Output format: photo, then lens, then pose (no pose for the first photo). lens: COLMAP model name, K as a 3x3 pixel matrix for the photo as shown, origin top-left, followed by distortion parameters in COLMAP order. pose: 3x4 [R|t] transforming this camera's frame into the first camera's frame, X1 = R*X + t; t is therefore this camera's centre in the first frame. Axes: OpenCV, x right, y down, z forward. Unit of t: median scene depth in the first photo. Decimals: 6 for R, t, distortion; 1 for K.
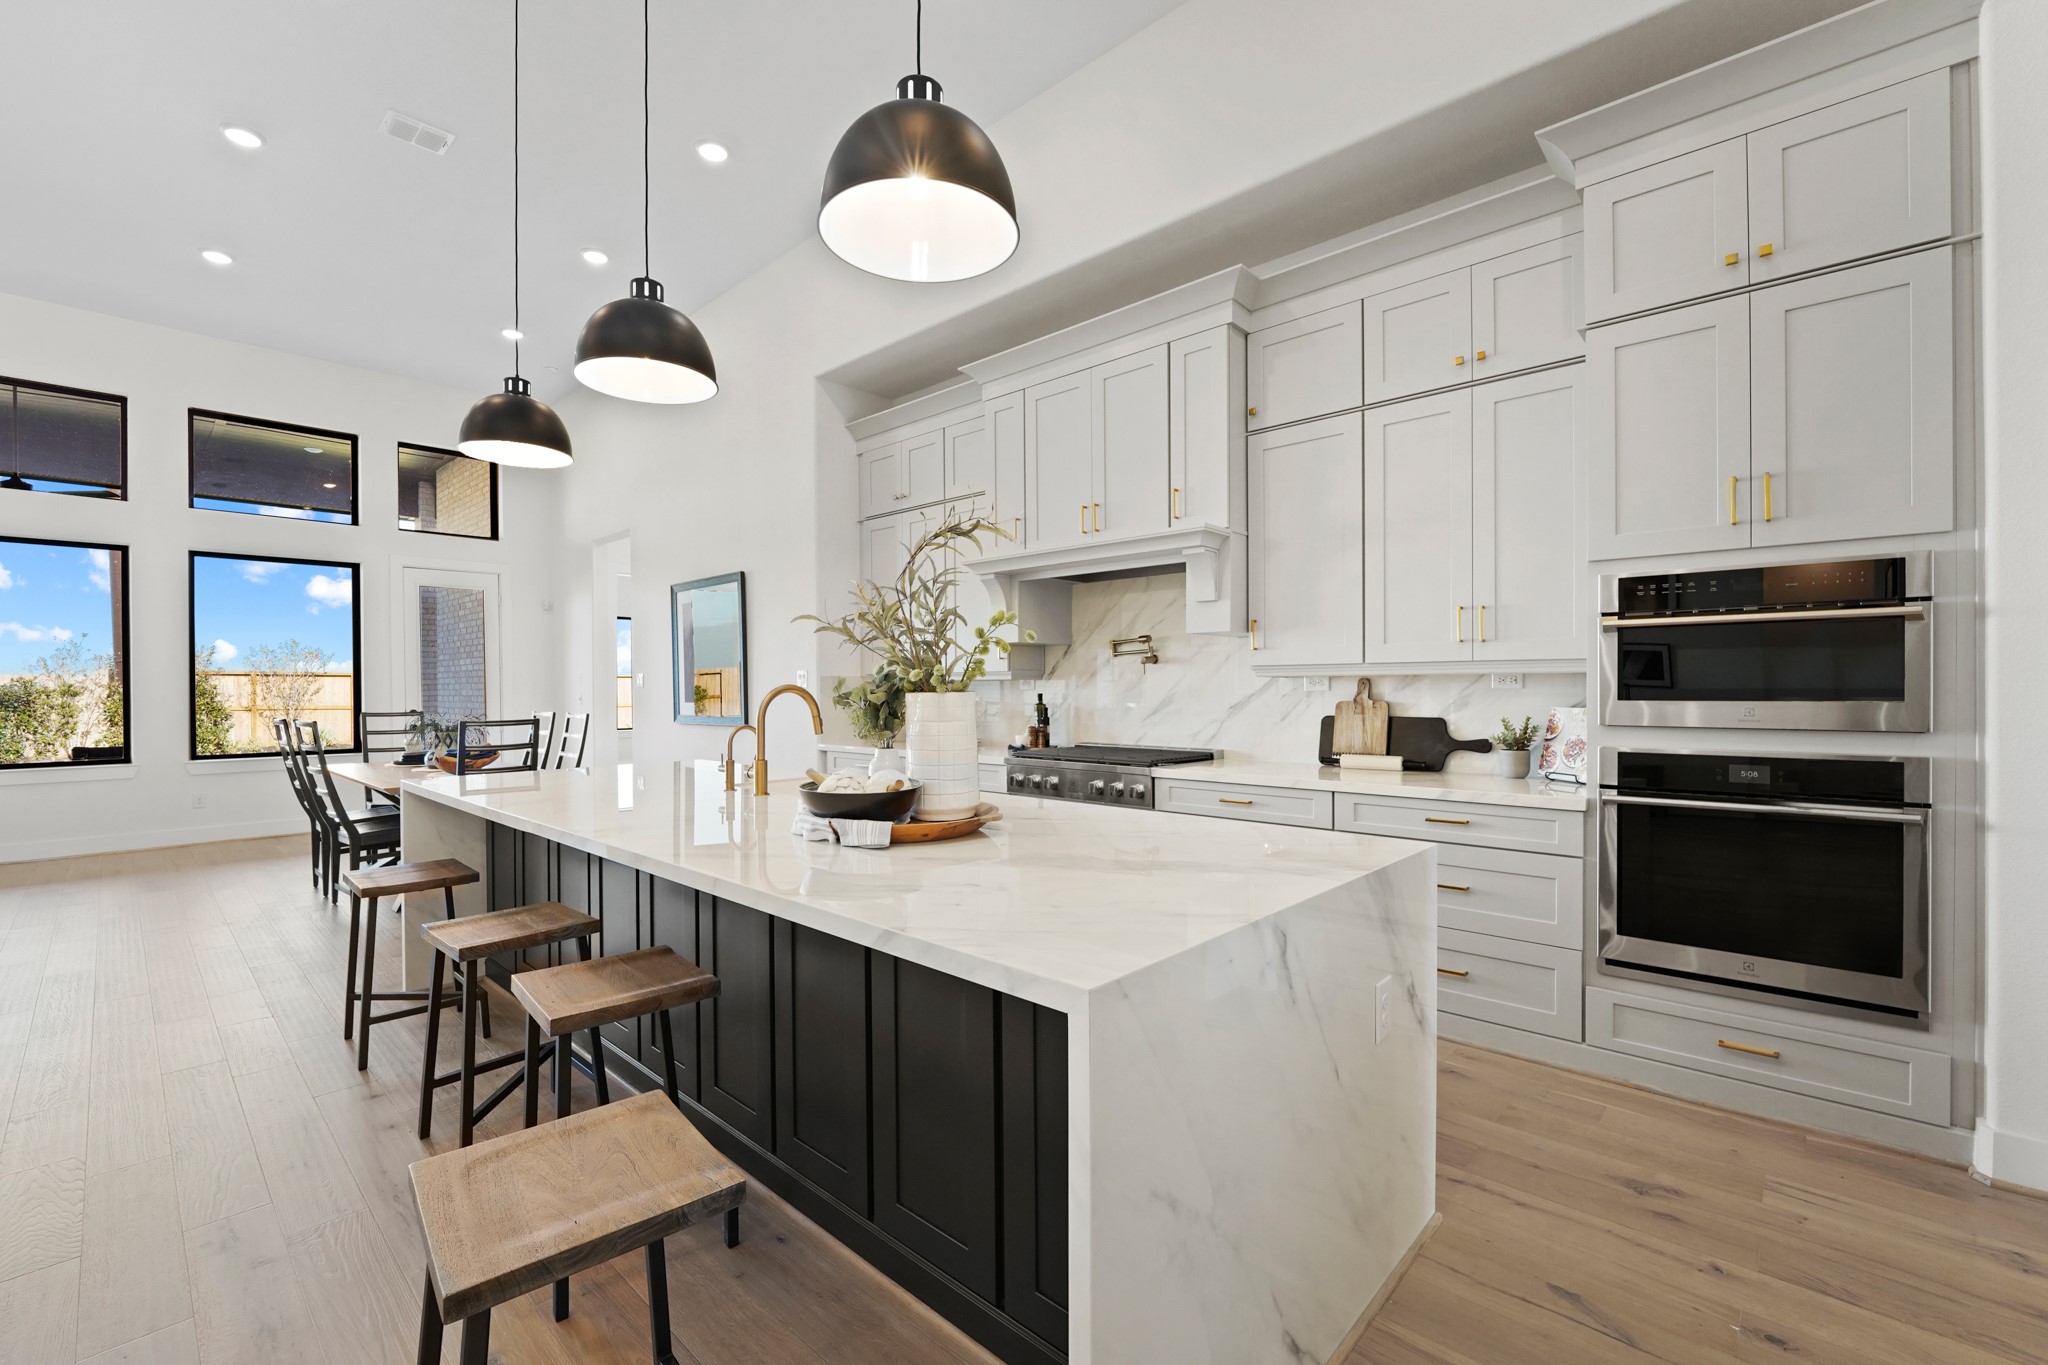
lens RADIAL K [[858.8, 0, 1019.8], [0, 858.8, 693.4], [0, 0, 1]] dist [-0.008689, 0.000943]
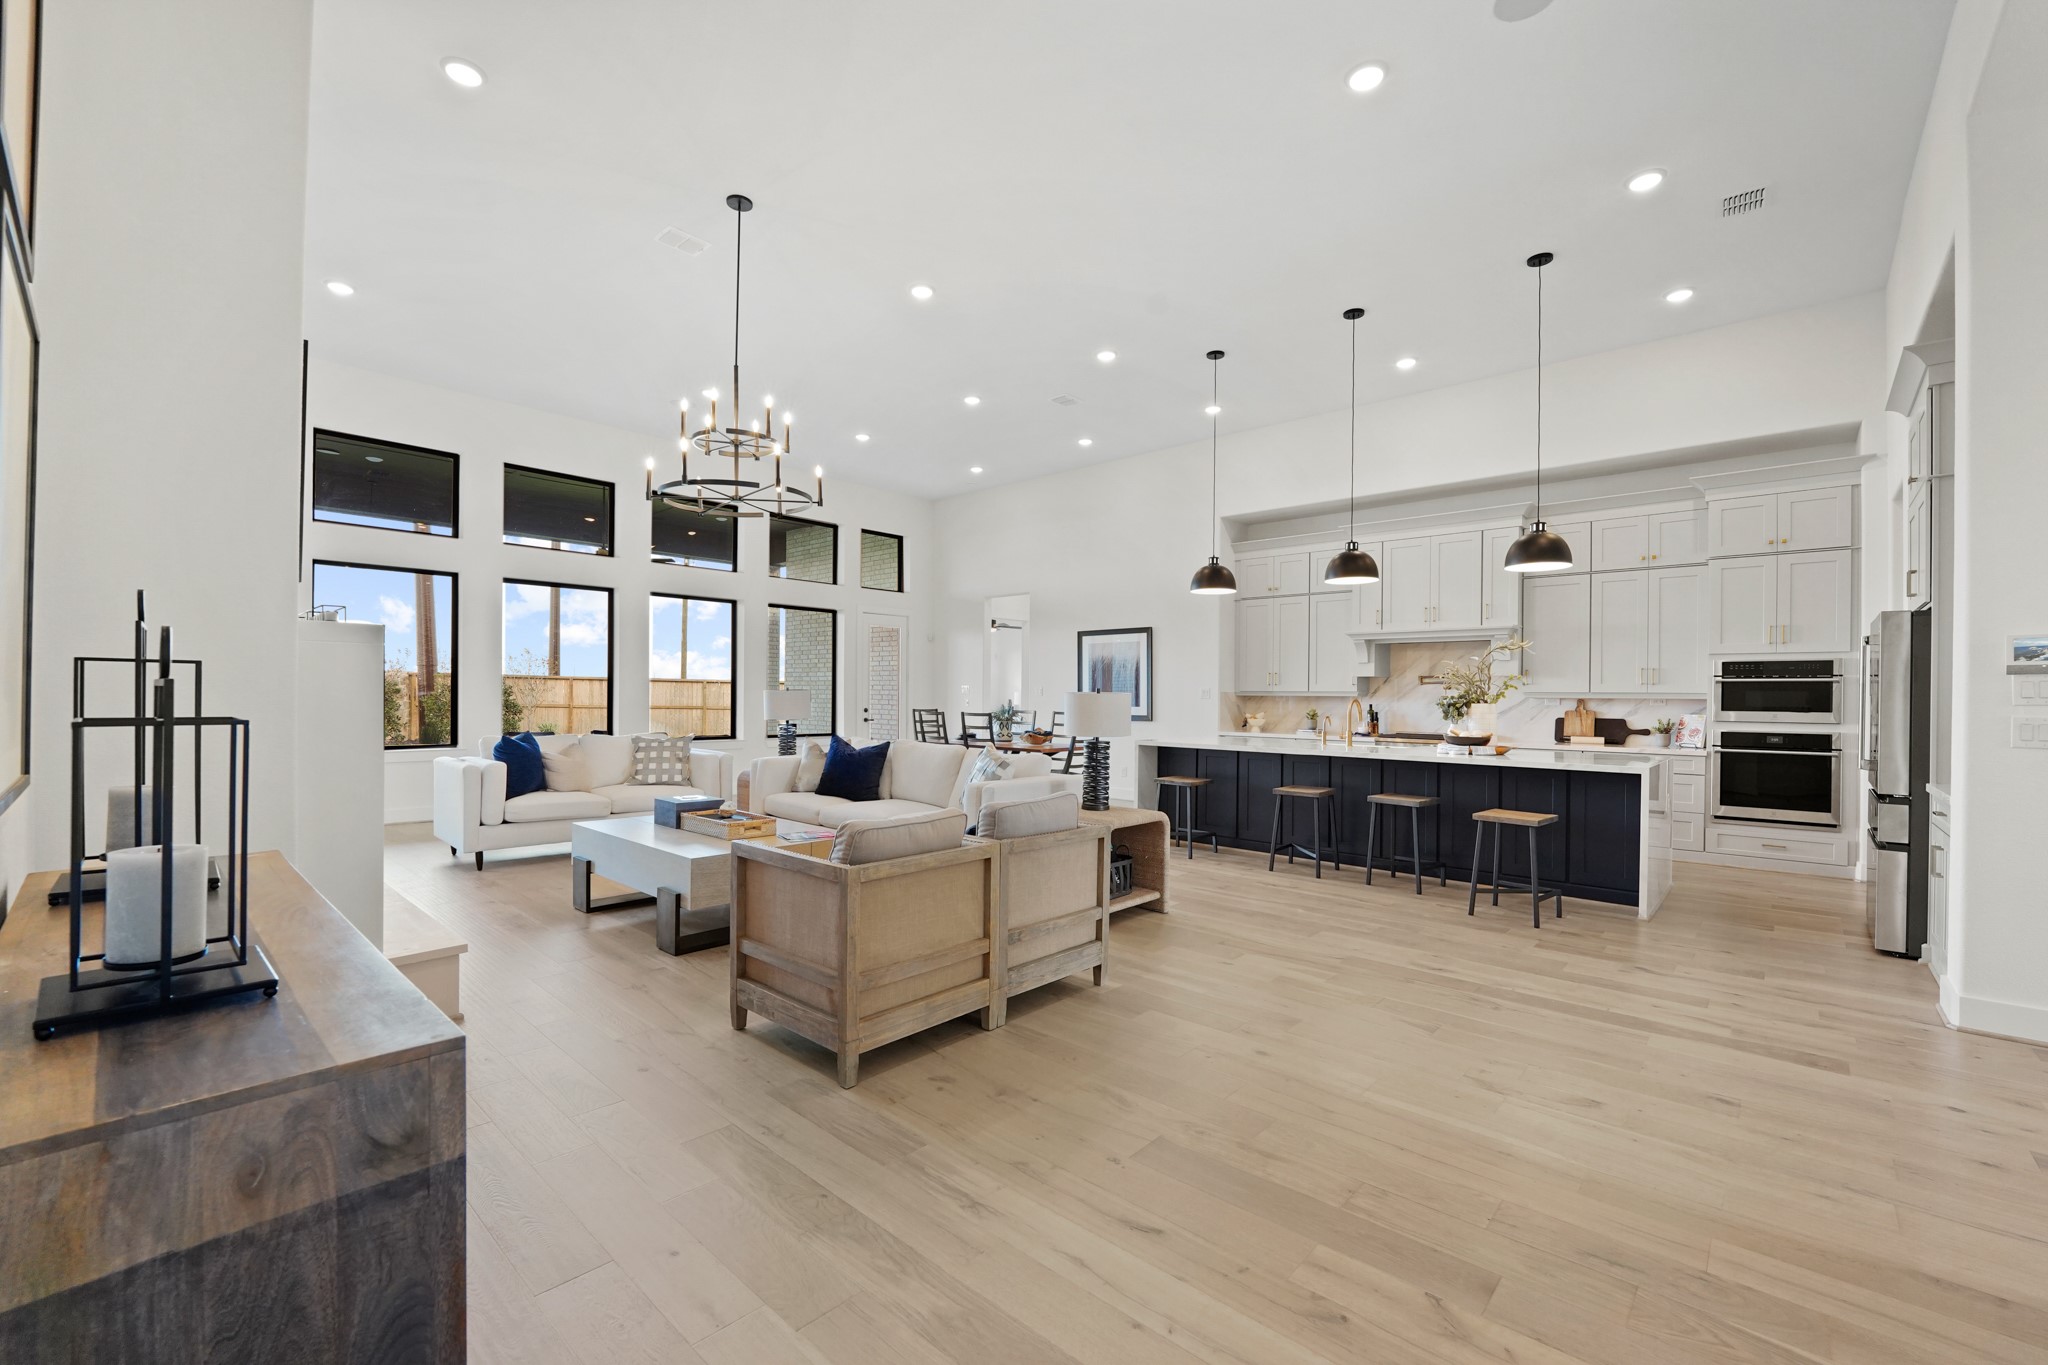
lens RADIAL K [[841.5, 0, 1031.6], [0, 841.5, 698.6], [0, 0, 1]] dist [-0.003401, -0.000461]
pose [[0.999734, 0.016843, 0.015776, -1.000469], [-0.016742, 0.999839, -0.006520, 0.016127], [-0.015883, 0.006254, 0.999854, -1.048620]]
